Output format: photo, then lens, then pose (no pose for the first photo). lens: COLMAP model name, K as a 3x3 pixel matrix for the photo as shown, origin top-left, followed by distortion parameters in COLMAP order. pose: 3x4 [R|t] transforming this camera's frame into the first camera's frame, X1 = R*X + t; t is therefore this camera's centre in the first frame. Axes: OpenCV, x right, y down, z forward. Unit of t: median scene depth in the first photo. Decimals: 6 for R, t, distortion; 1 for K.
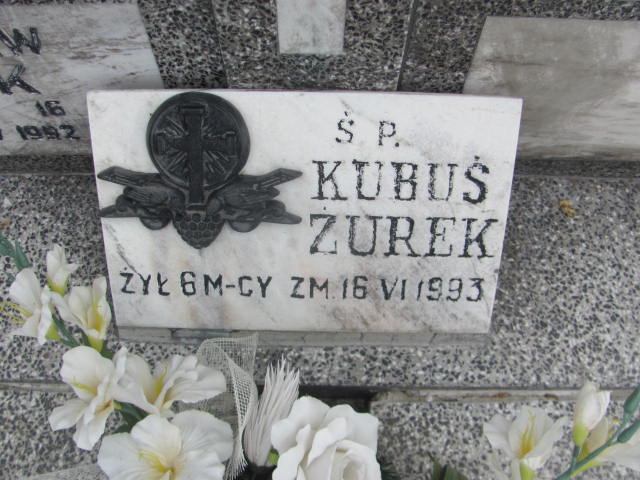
lens RADIAL K [[668.6, 0, 320.0], [0, 668.6, 240.0], [0, 0, 1]] dist [-0.228406, 0.302681]
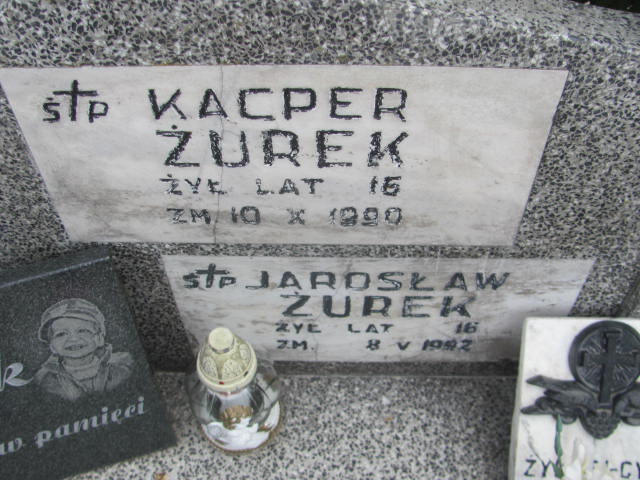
lens RADIAL K [[668.6, 0, 320.0], [0, 668.6, 240.0], [0, 0, 1]] dist [-0.228406, 0.302681]
pose [[0.999877, 0.010708, -0.011448, -0.686646], [-0.013401, 0.962793, -0.269906, -0.015502], [0.008132, 0.270026, 0.962819, -0.296530]]
